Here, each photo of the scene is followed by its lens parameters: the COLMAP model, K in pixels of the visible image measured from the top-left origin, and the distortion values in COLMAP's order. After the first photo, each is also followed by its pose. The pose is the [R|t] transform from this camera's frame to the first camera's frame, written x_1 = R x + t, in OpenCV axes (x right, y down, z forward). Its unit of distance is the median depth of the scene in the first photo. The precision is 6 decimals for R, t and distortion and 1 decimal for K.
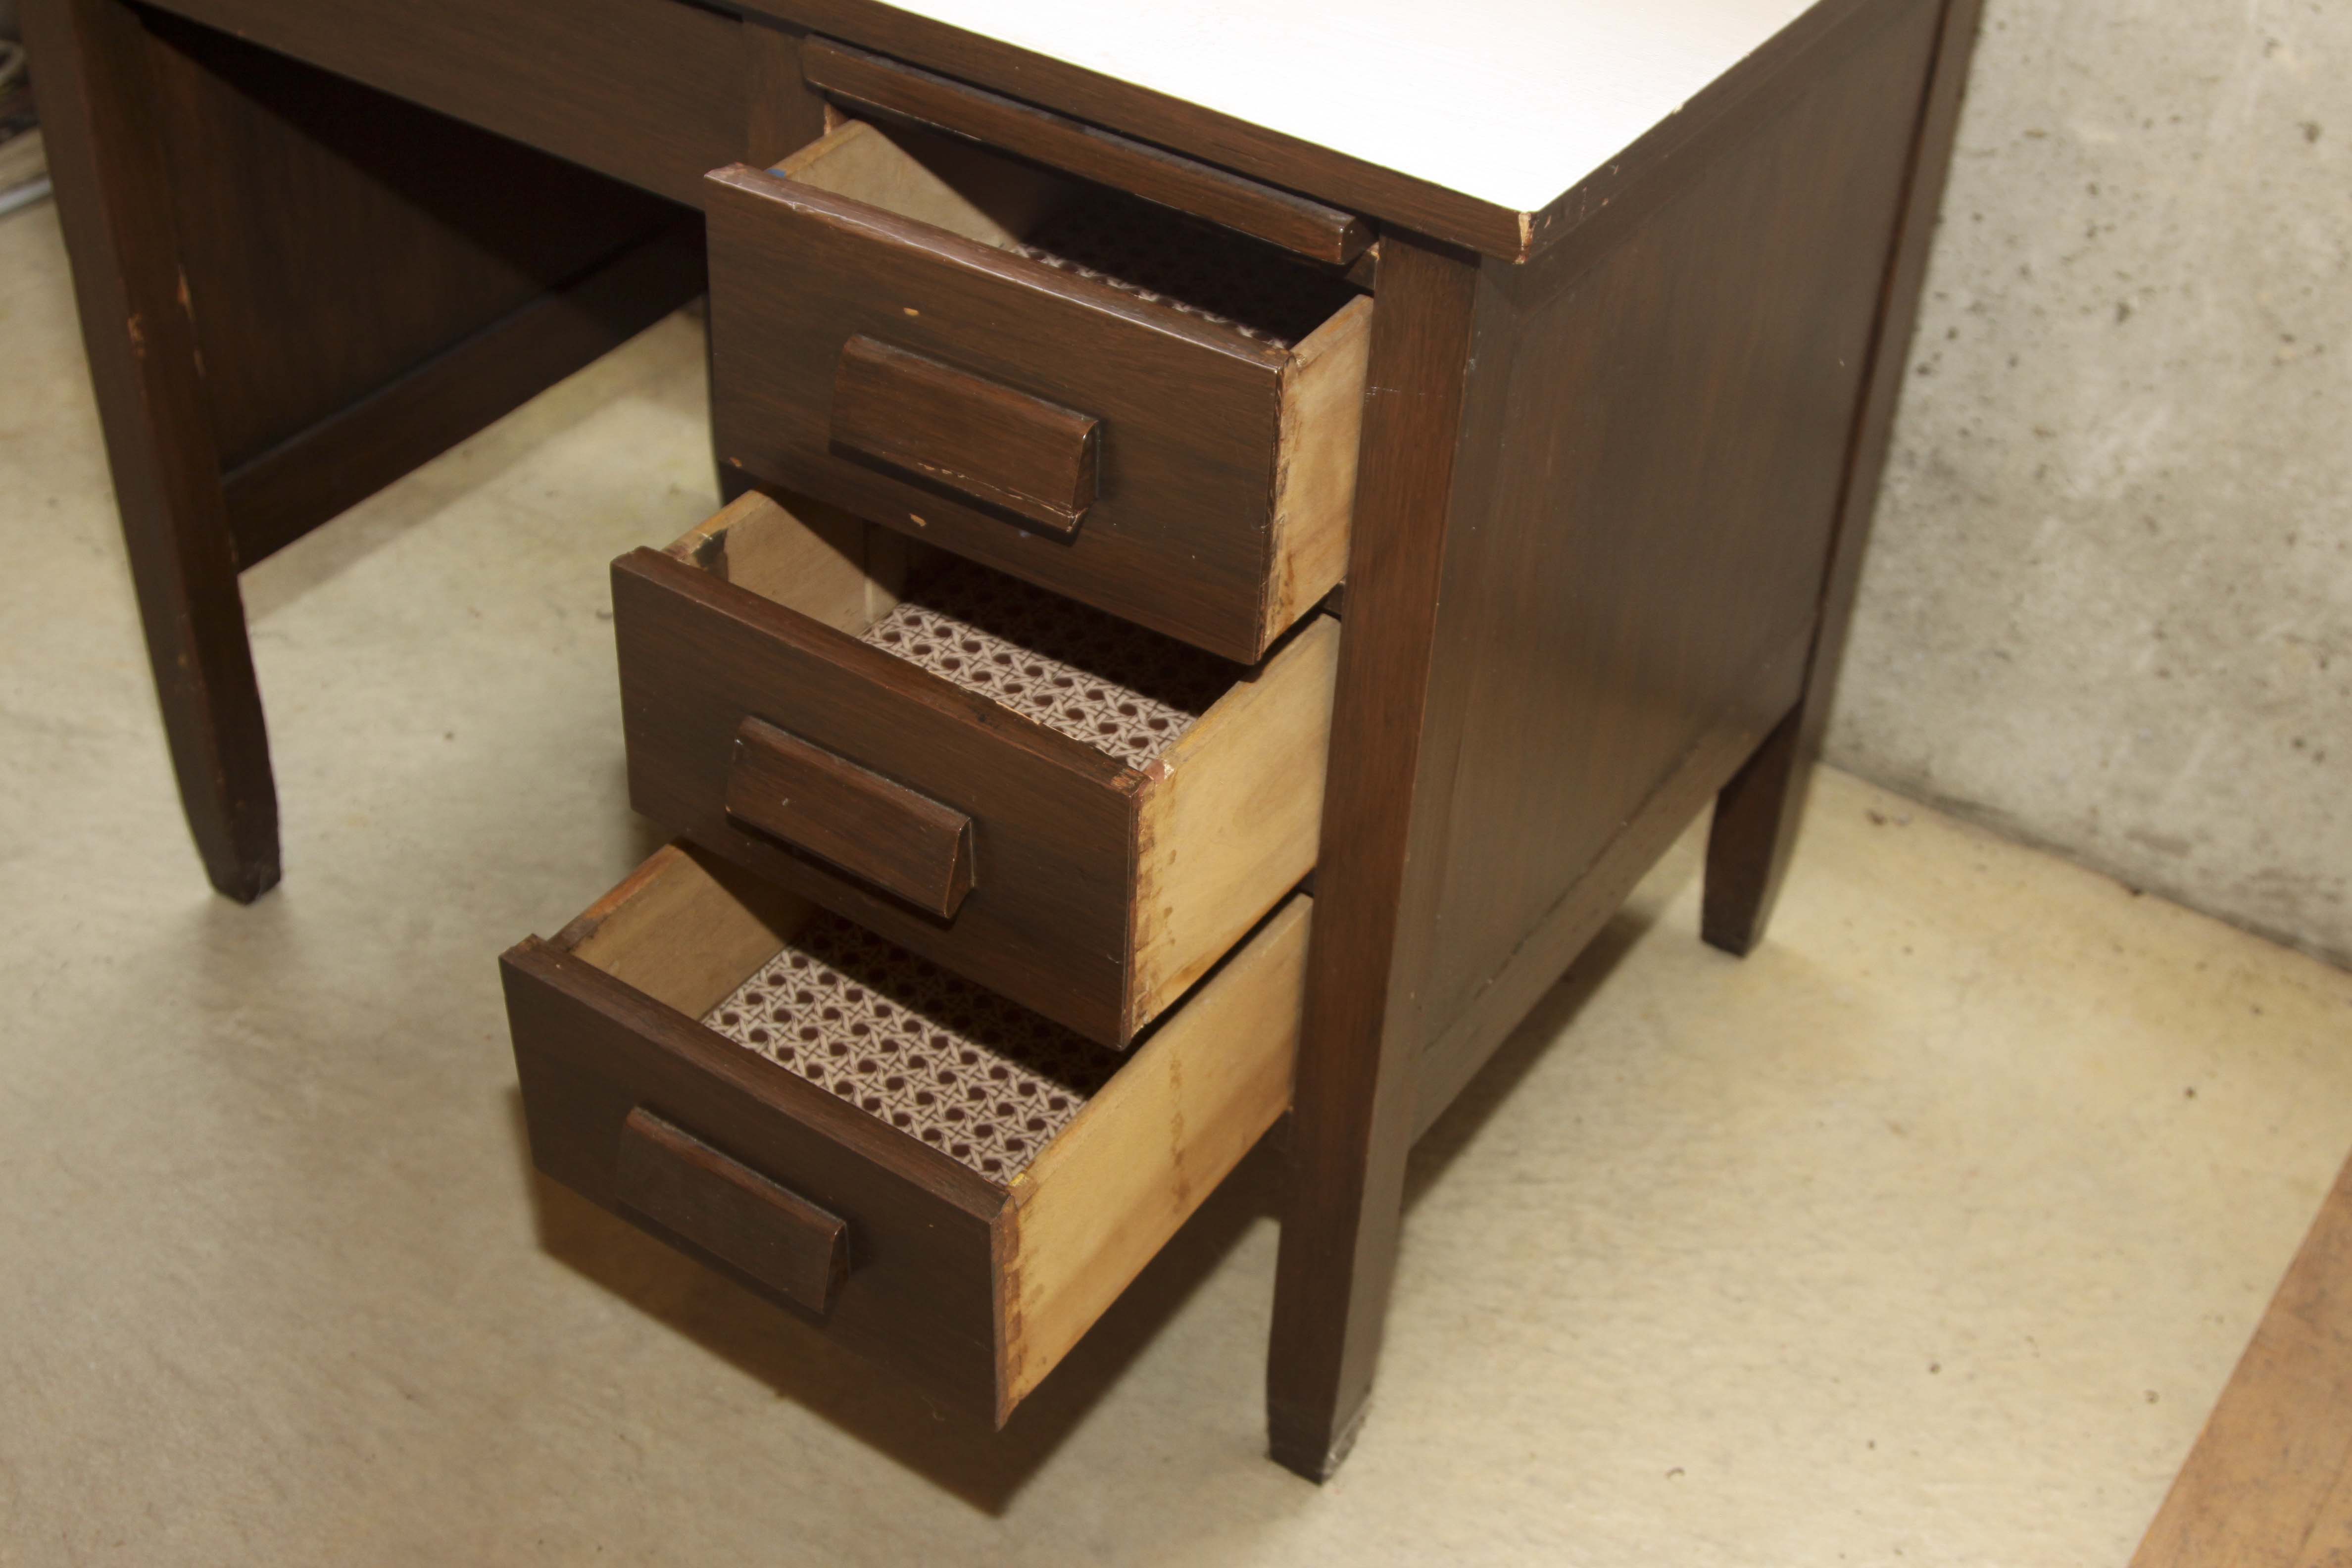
lens RADIAL K [[2868.8, 0, 1269.4], [0, 2868.8, 723.1], [0, 0, 1]] dist [-0.039114, 0.000000]
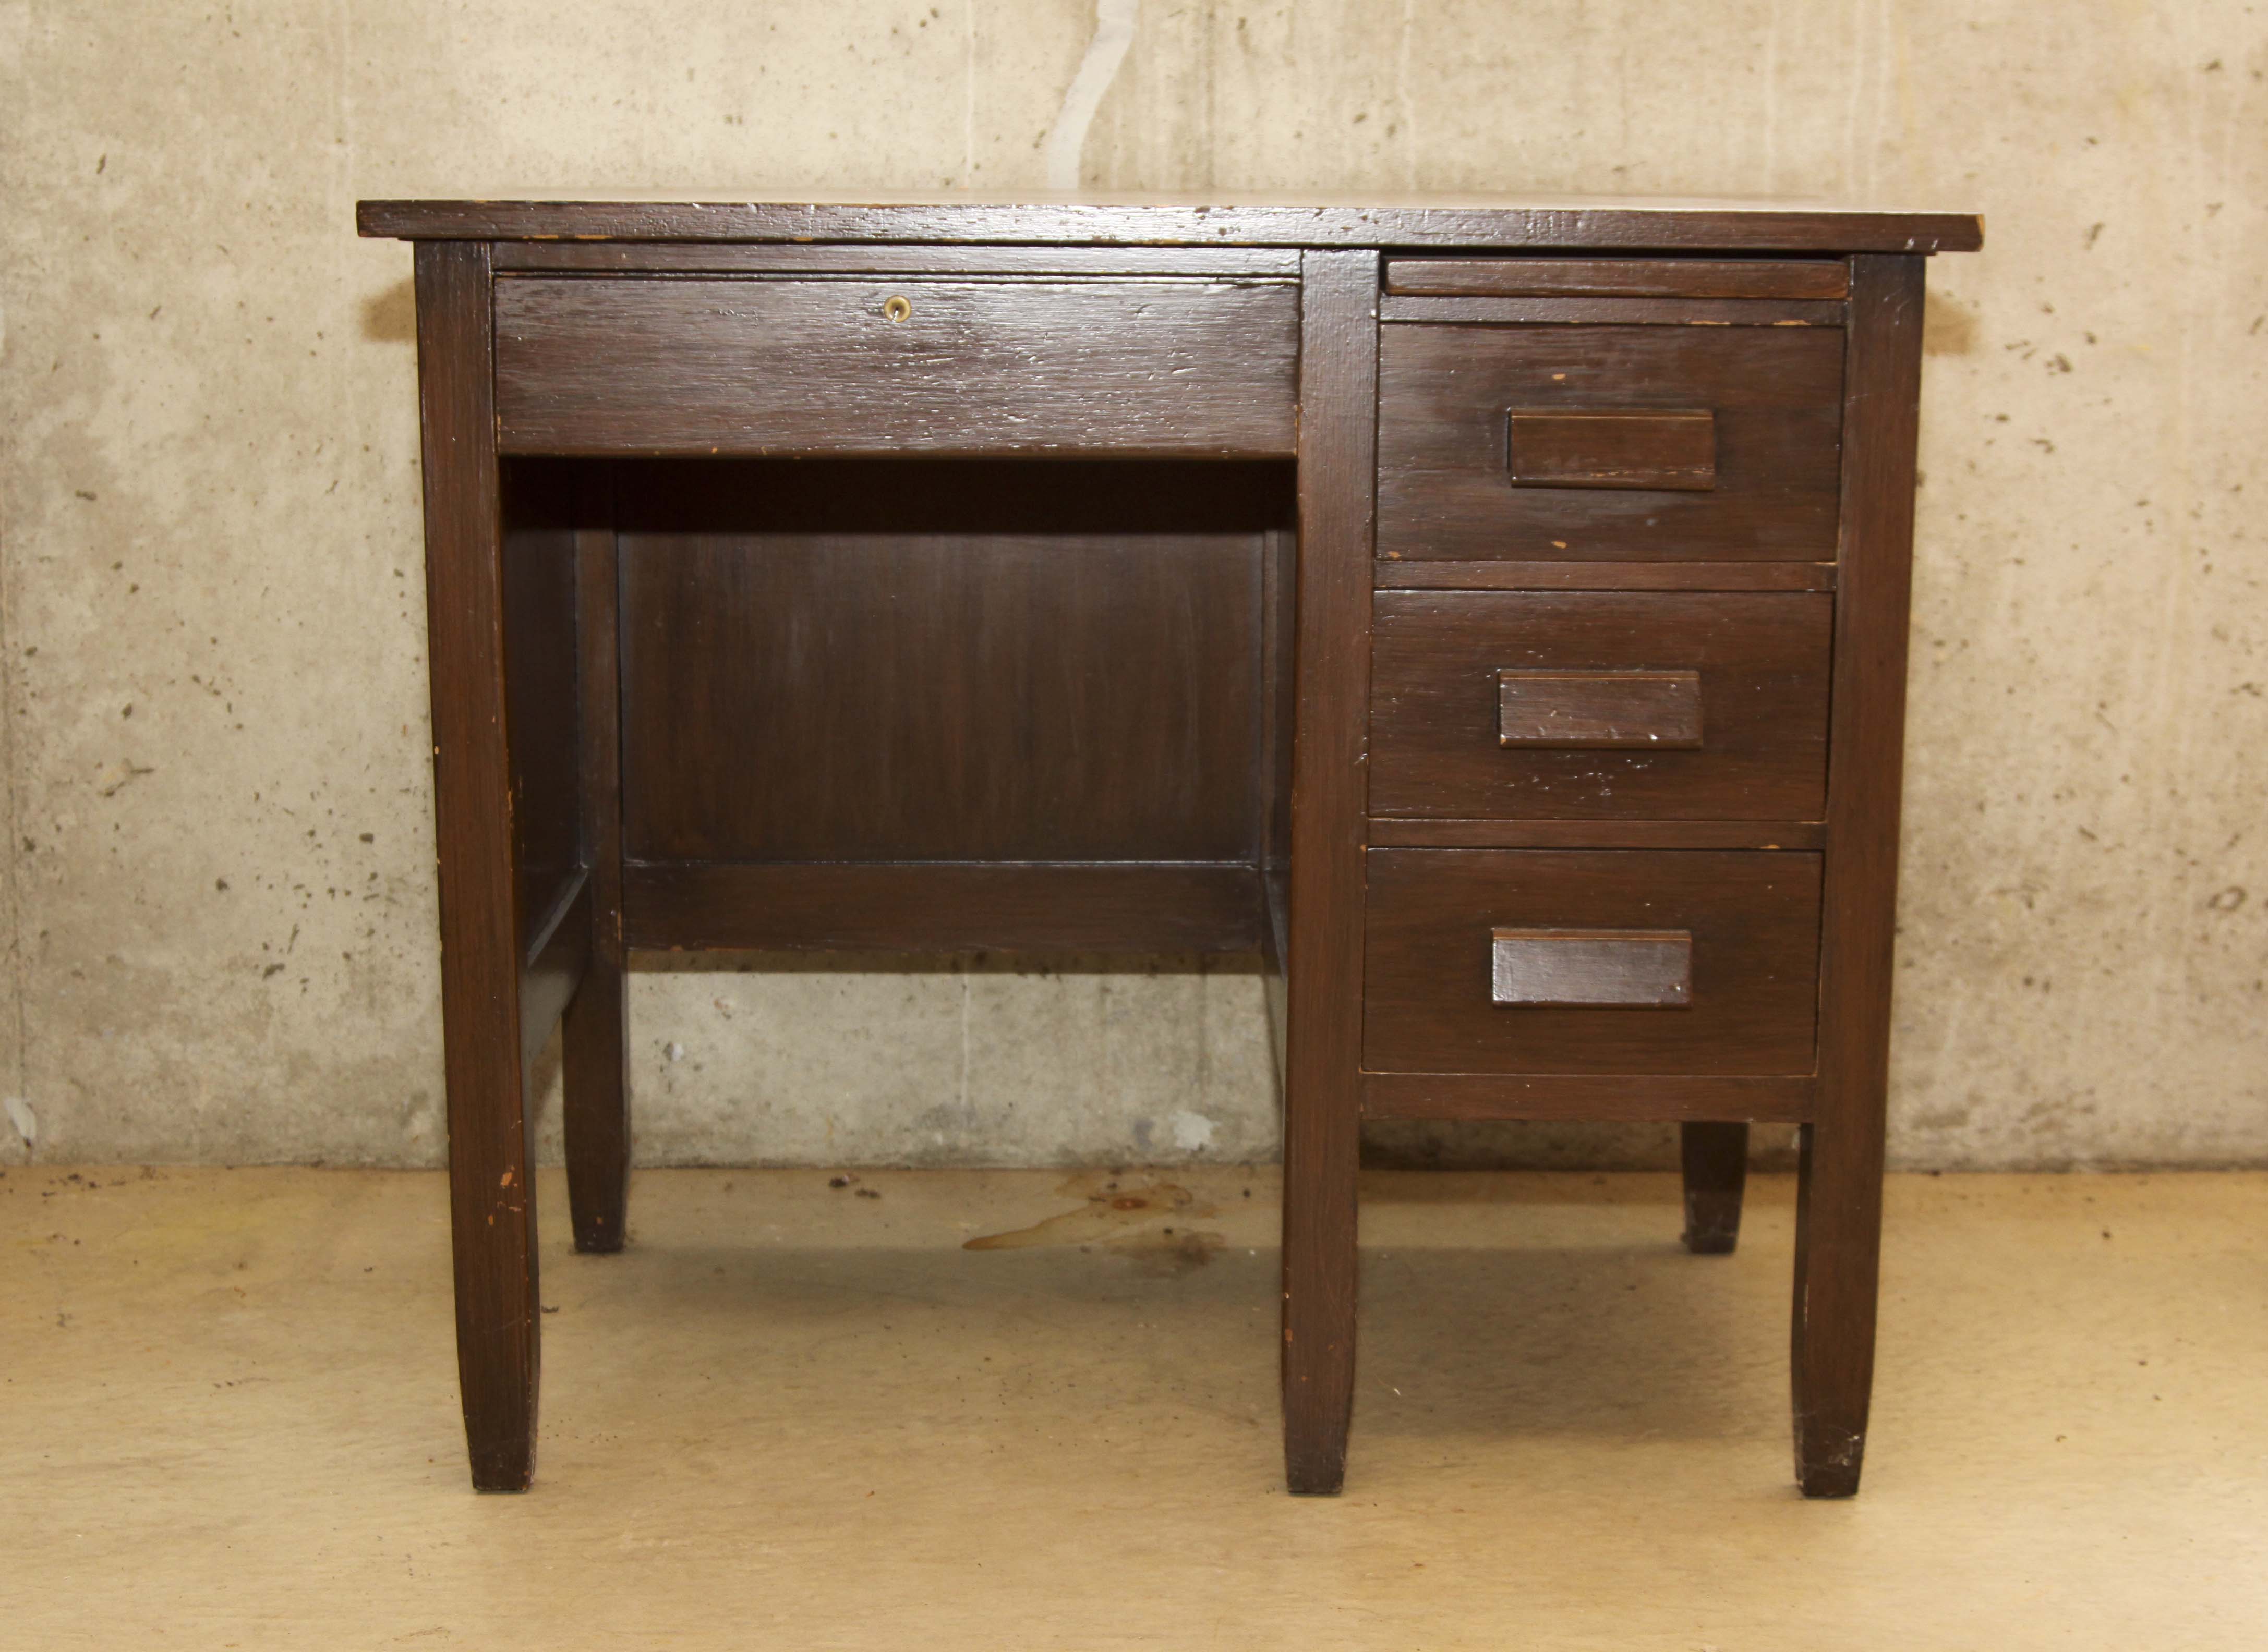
lens RADIAL K [[3703.8, 0, 1145.9], [0, 3703.8, 898.4], [0, 0, 1]] dist [0.036002, 0.000000]
pose [[0.850248, -0.164148, 0.500134, -0.816379], [0.356606, 0.878500, -0.317914, 0.376081], [-0.387183, 0.448657, 0.805479, -0.169339]]
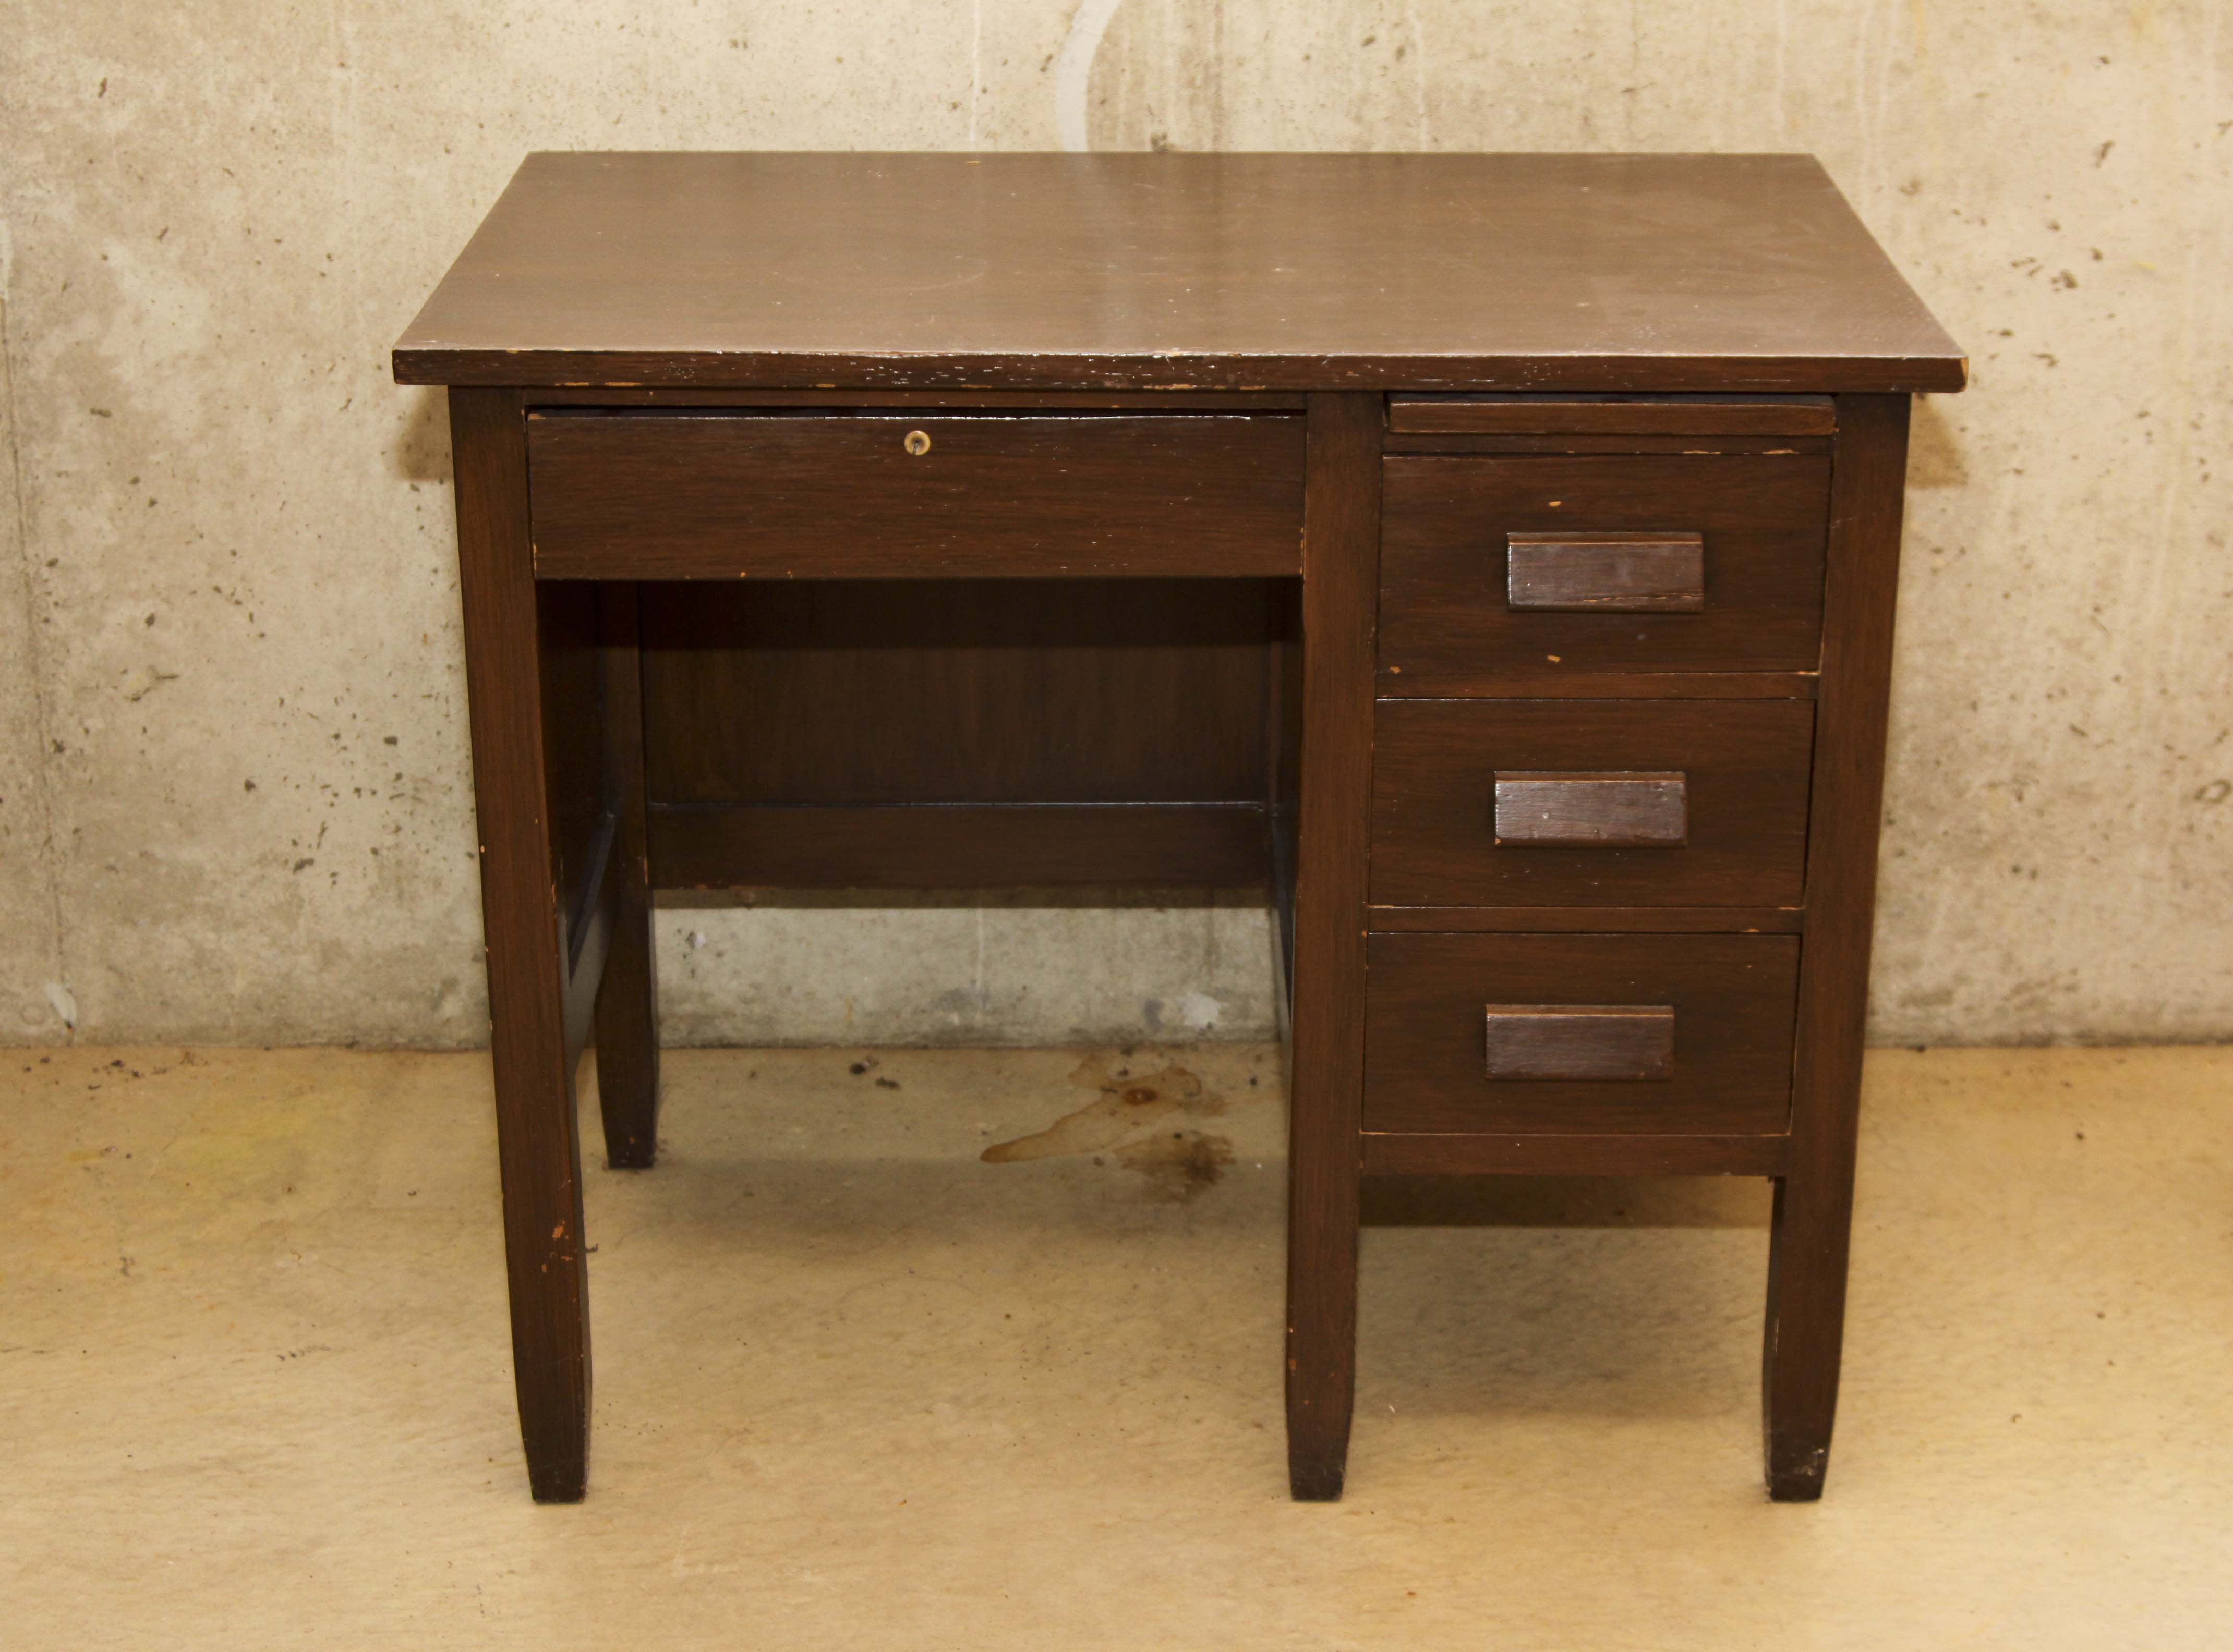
lens RADIAL K [[3927.4, 0, 1160.6], [0, 3927.4, 848.8], [0, 0, 1]] dist [0.063049, 0.000000]
pose [[0.848000, -0.243601, 0.470696, -0.838236], [0.359746, 0.916746, -0.173666, 0.178160], [-0.389204, 0.316599, 0.865035, -0.389869]]
